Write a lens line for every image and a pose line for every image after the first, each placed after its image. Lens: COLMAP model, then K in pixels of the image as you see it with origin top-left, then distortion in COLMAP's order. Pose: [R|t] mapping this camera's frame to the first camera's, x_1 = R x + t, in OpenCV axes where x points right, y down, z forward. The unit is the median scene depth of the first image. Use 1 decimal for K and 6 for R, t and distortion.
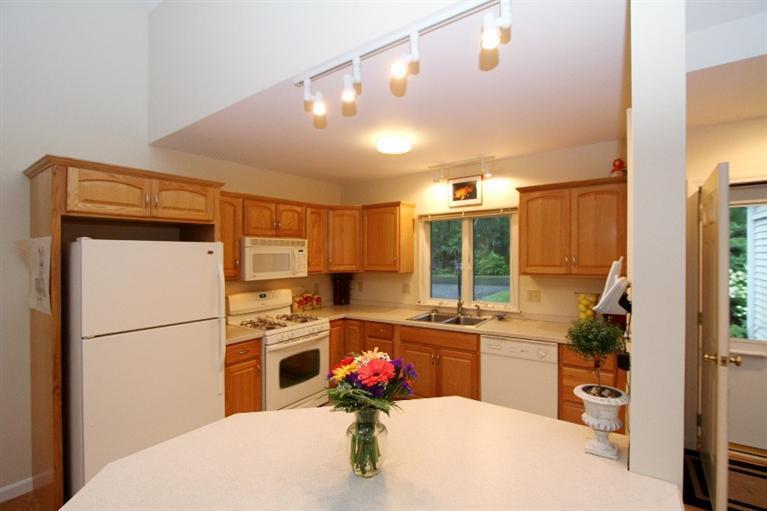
lens RADIAL K [[354.0, 0, 383.4], [0, 354.0, 253.7], [0, 0, 1]] dist [-0.001899, -0.000151]
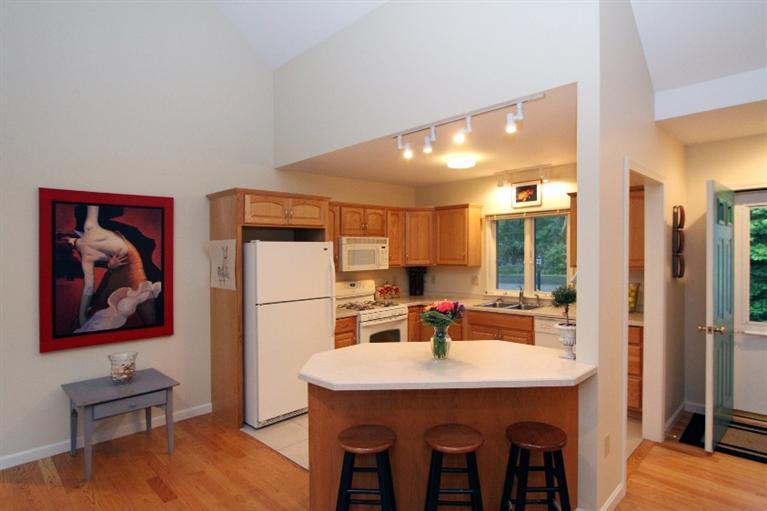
lens RADIAL K [[427.0, 0, 394.8], [0, 427.0, 244.9], [0, 0, 1]] dist [-0.001121, -0.000091]
pose [[0.989082, -0.004565, -0.147292, 0.016657], [0.003278, 0.999954, -0.008985, -0.003721], [0.147326, 0.008404, 0.989052, -0.437109]]
